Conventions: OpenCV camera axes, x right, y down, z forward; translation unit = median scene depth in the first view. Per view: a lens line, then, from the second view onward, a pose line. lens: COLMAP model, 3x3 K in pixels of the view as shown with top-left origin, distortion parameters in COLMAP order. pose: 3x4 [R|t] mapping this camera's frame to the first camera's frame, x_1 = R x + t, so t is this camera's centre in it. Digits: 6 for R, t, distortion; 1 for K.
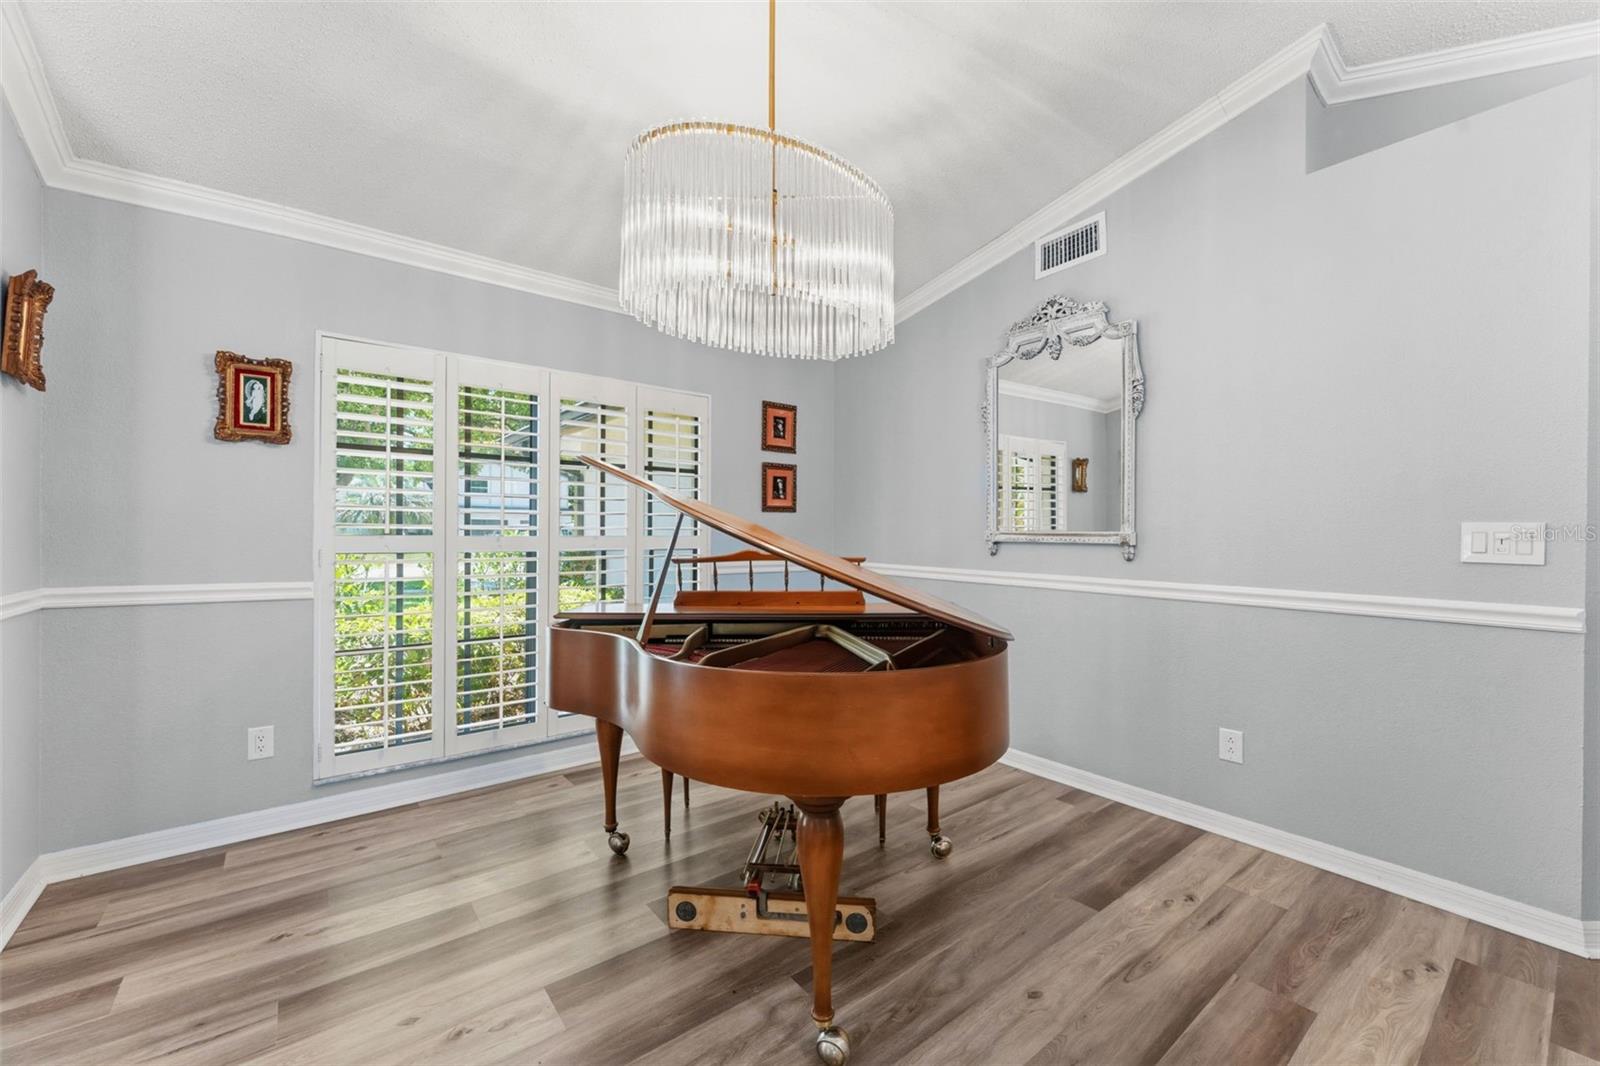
lens RADIAL K [[645.4, 0, 799.1], [0, 645.4, 531.9], [0, 0, 1]] dist [-0.000953, -0.000223]
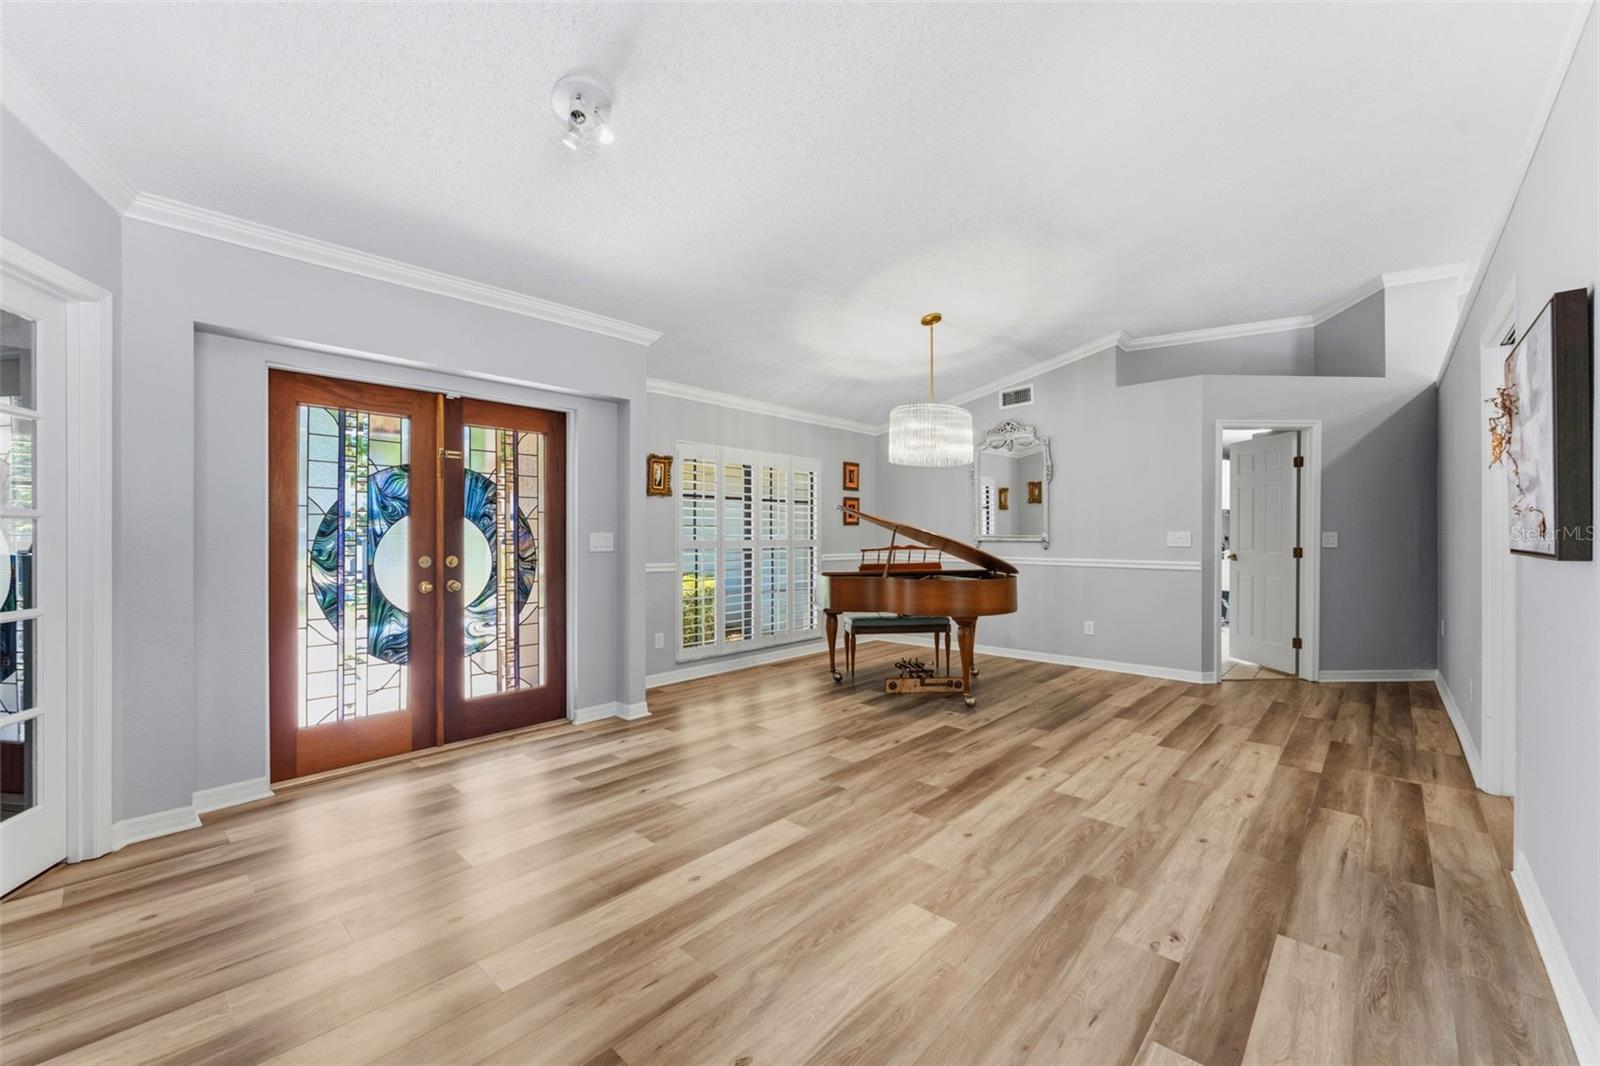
lens RADIAL K [[645.4, 0, 800.9], [0, 645.4, 535.5], [0, 0, 1]] dist [-0.000953, -0.000223]
pose [[0.987557, -0.007104, 0.157103, -0.616180], [0.006929, 0.999975, 0.001661, -0.009681], [-0.157111, -0.000552, 0.987581, -0.970394]]
